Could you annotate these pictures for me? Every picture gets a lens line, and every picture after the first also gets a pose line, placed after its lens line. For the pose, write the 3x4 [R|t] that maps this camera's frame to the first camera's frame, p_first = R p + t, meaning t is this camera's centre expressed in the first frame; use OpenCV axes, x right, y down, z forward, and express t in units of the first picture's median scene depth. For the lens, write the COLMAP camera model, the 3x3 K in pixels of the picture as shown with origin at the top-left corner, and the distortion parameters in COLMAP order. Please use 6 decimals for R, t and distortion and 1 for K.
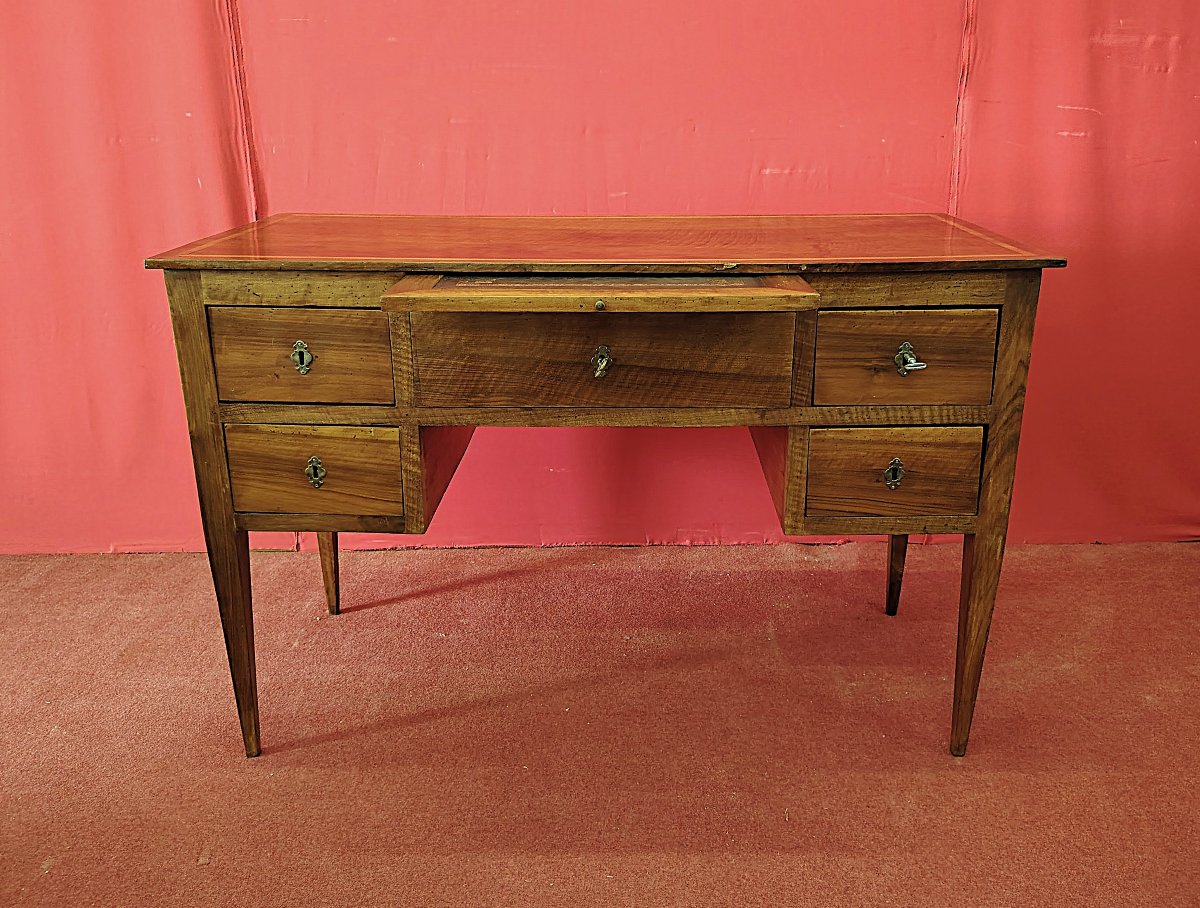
lens RADIAL K [[996.4, 0, 631.5], [0, 996.4, 404.5], [0, 0, 1]] dist [0.060426, -0.032996]
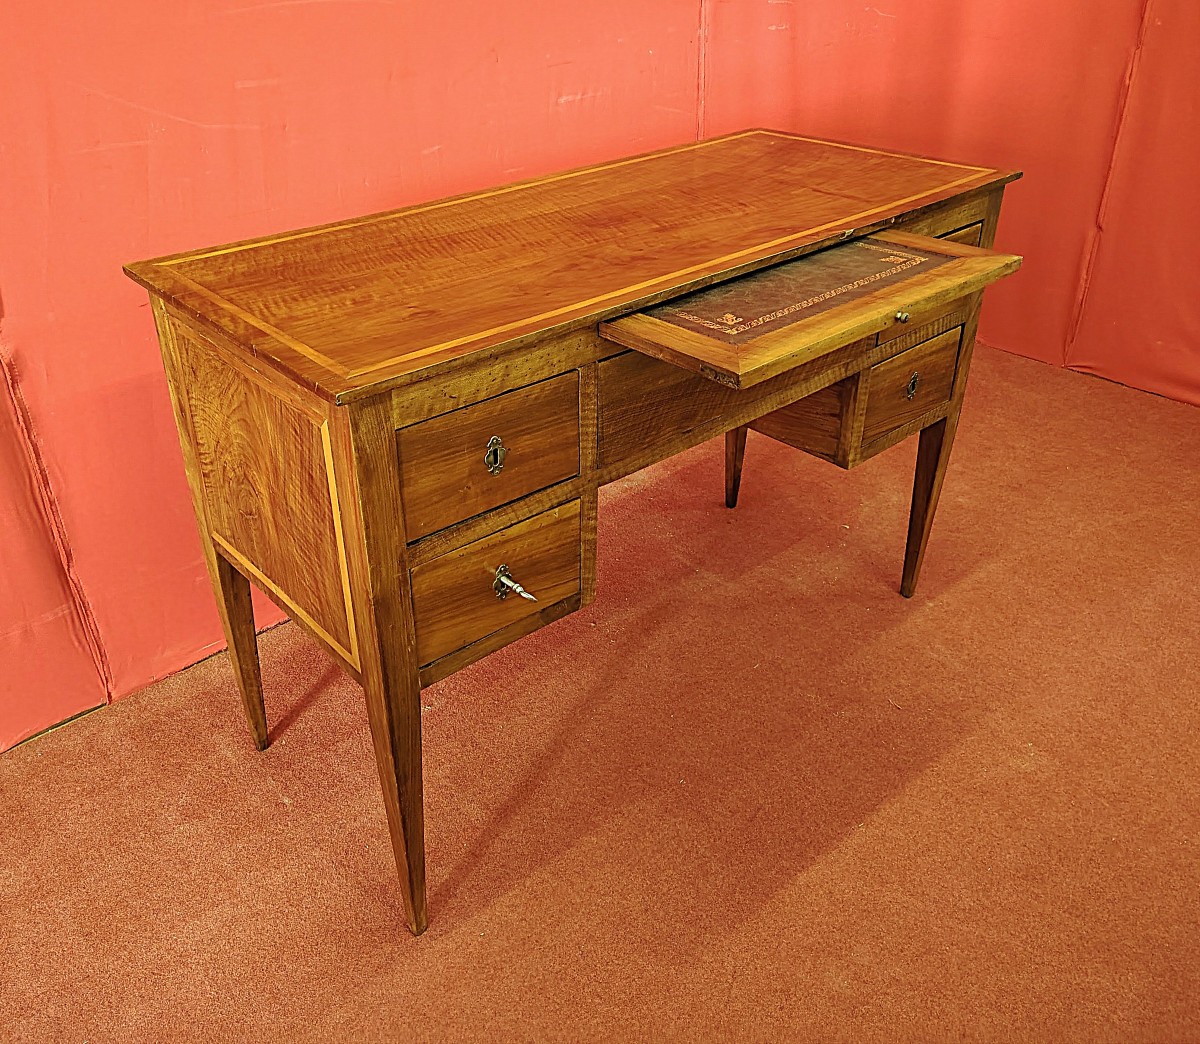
lens RADIAL K [[1052.5, 0, 578.9], [0, 1052.5, 477.3], [0, 0, 1]] dist [0.061445, -0.043809]
pose [[0.759497, -0.328698, 0.561357, -0.733267], [0.213002, 0.941036, 0.262832, -0.230191], [-0.614650, -0.080050, 0.784727, 0.295373]]
